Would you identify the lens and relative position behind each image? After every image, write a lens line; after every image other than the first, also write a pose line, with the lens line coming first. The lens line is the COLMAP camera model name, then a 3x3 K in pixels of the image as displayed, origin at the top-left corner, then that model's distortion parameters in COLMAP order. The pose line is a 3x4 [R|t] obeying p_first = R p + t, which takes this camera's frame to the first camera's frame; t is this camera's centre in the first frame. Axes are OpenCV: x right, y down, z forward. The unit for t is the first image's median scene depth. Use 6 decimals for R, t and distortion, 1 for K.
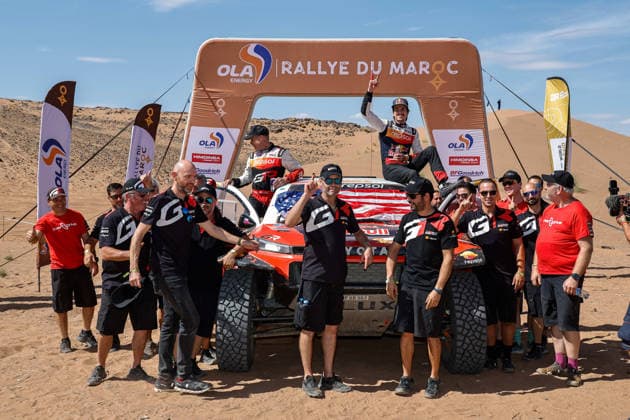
lens RADIAL K [[728.0, 0, 299.5], [0, 728.0, 224.0], [0, 0, 1]] dist [-0.004432, 0.011354]
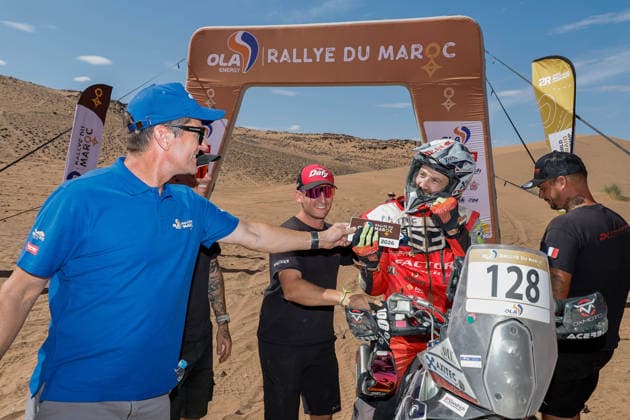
lens RADIAL K [[486.9, 0, 307.4], [0, 486.9, 209.2], [0, 0, 1]] dist [0.077065, 0.001378]
pose [[0.973344, 0.051064, -0.223592, 0.184501], [-0.053554, 0.998552, -0.005083, -0.009540], [0.223009, 0.016921, 0.974670, 0.376167]]
